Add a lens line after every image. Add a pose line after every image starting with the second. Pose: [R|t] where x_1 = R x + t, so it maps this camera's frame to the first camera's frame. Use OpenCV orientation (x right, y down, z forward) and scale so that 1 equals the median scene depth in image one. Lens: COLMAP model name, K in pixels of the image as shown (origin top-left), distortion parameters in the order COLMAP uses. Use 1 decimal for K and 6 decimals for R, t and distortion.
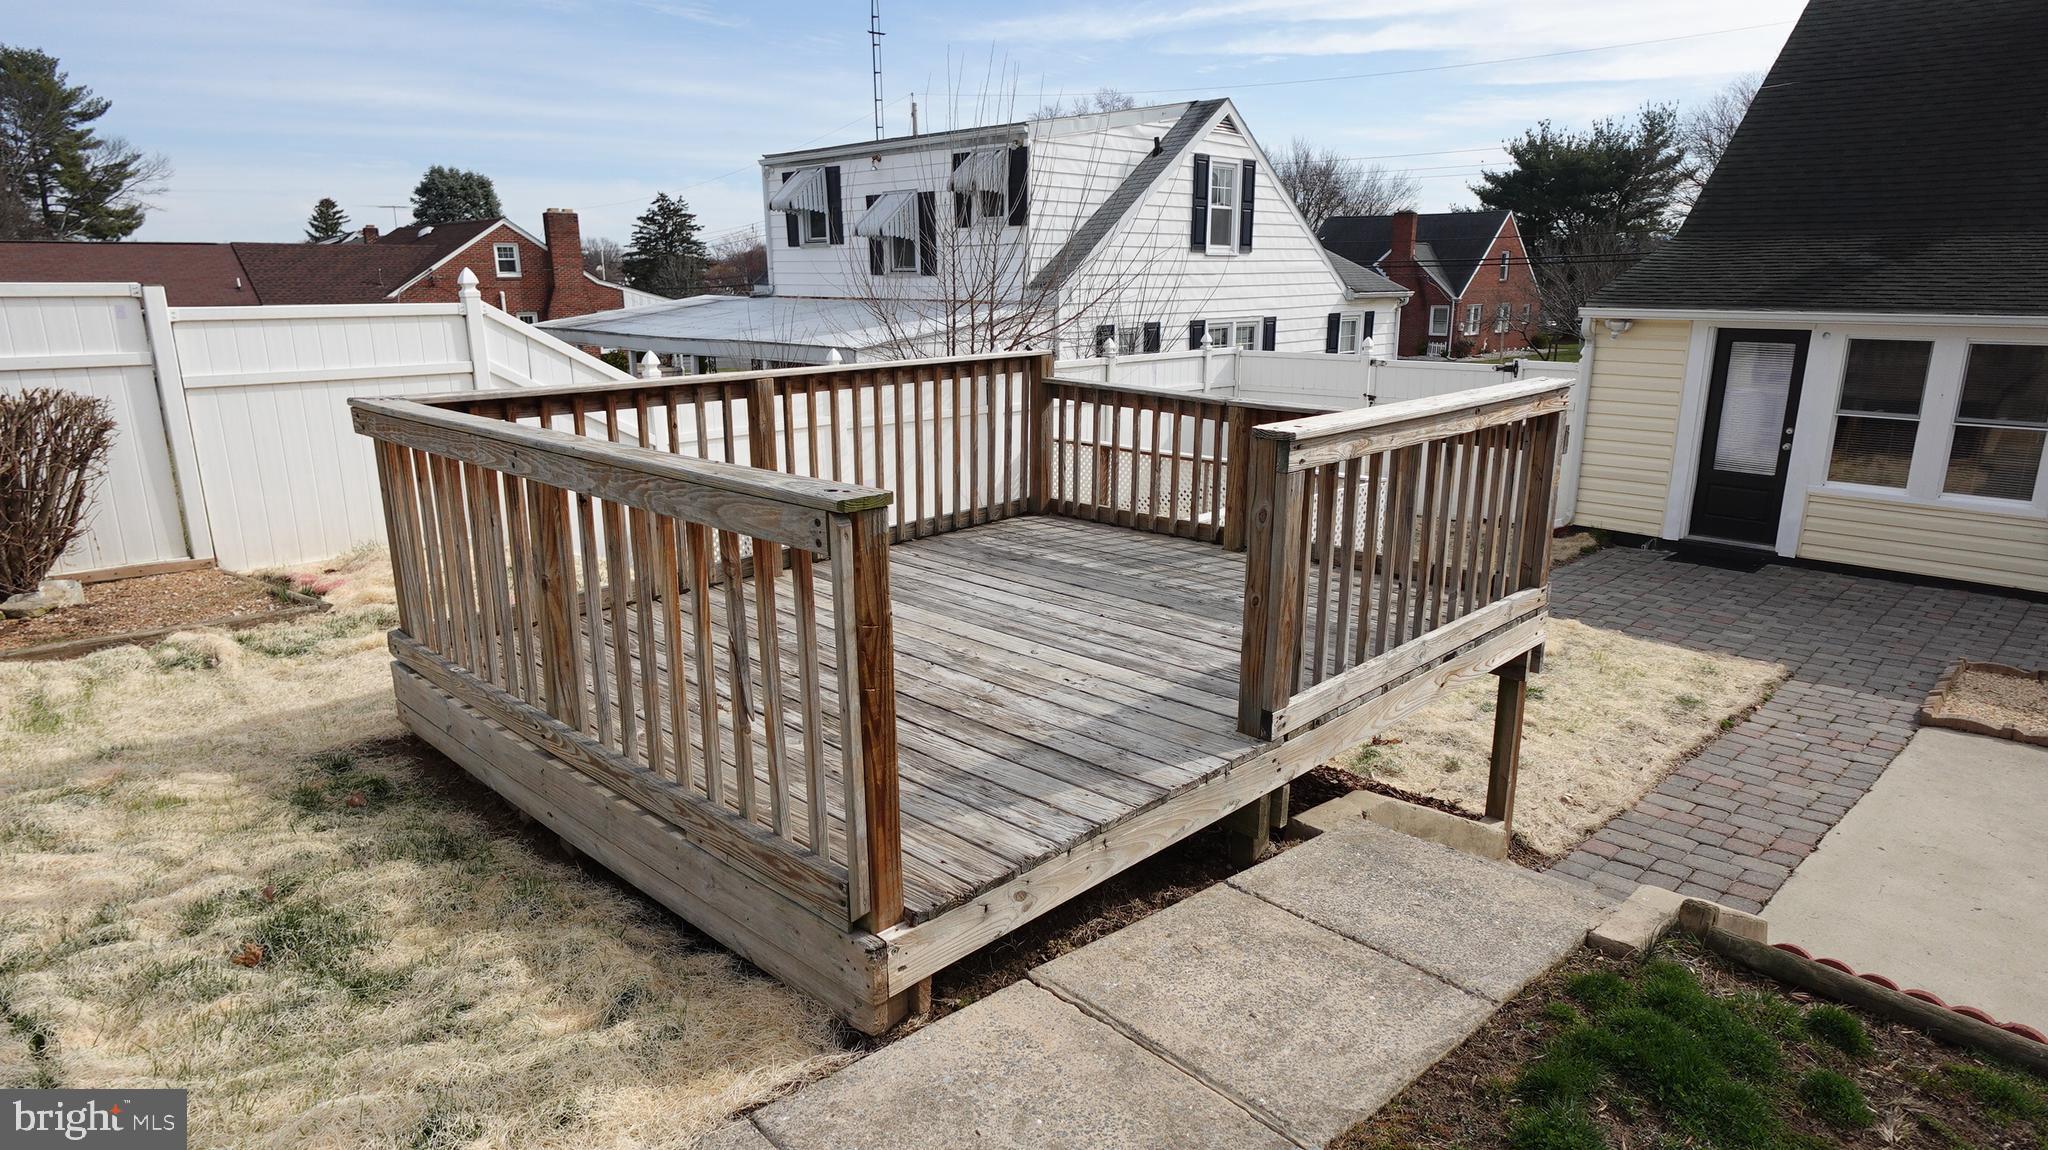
lens RADIAL K [[1159.6, 0, 1024.0], [0, 1159.6, 575.0], [0, 0, 1]] dist [-0.003876, 0.001458]
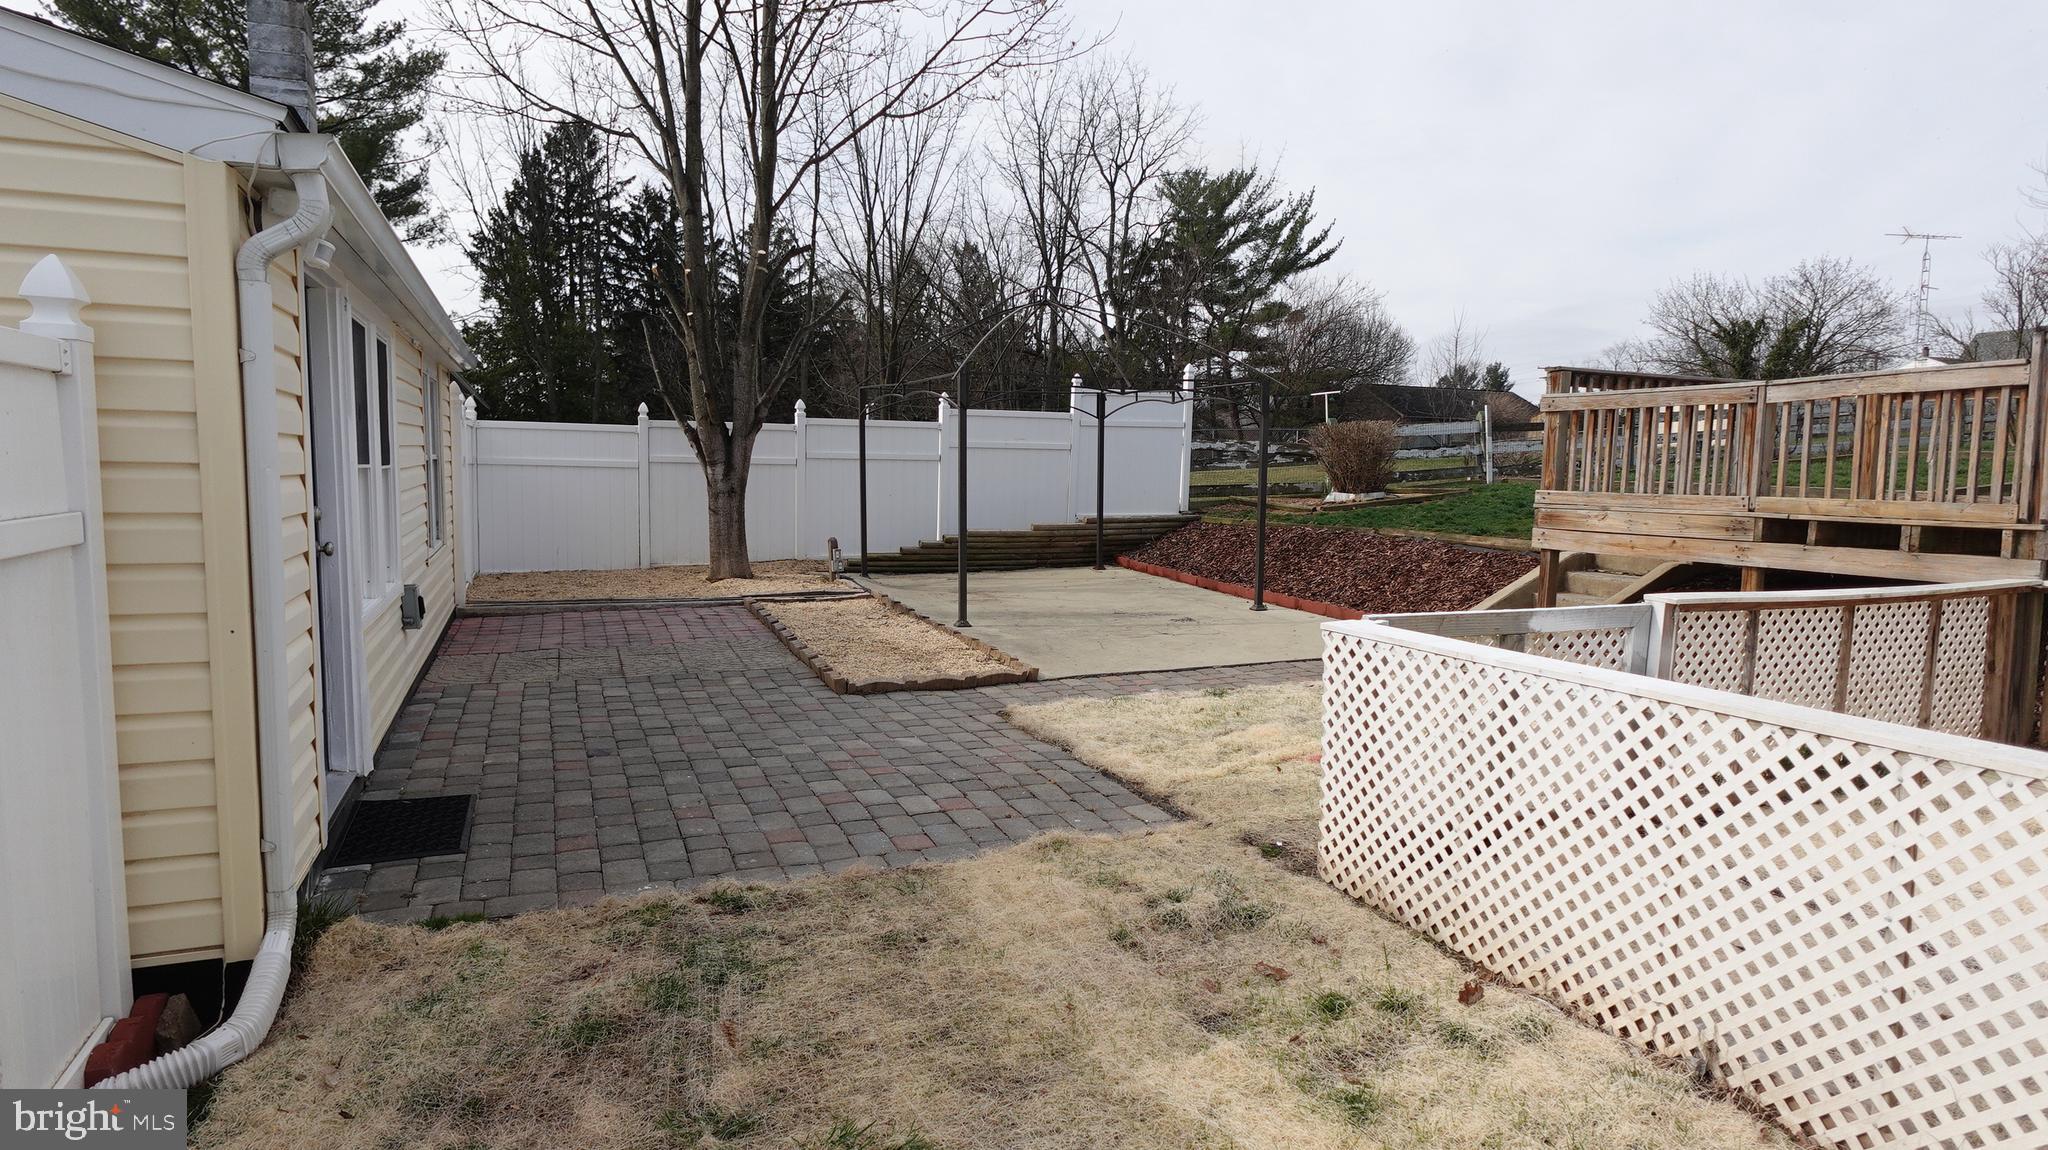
lens RADIAL K [[1159.6, 0, 1024.0], [0, 1159.6, 575.0], [0, 0, 1]] dist [-0.003876, 0.001458]
pose [[-0.928217, -0.042327, 0.369623, 0.227748], [0.082901, 0.944996, 0.316401, -0.214565], [-0.362685, 0.324330, -0.873653, 1.245398]]
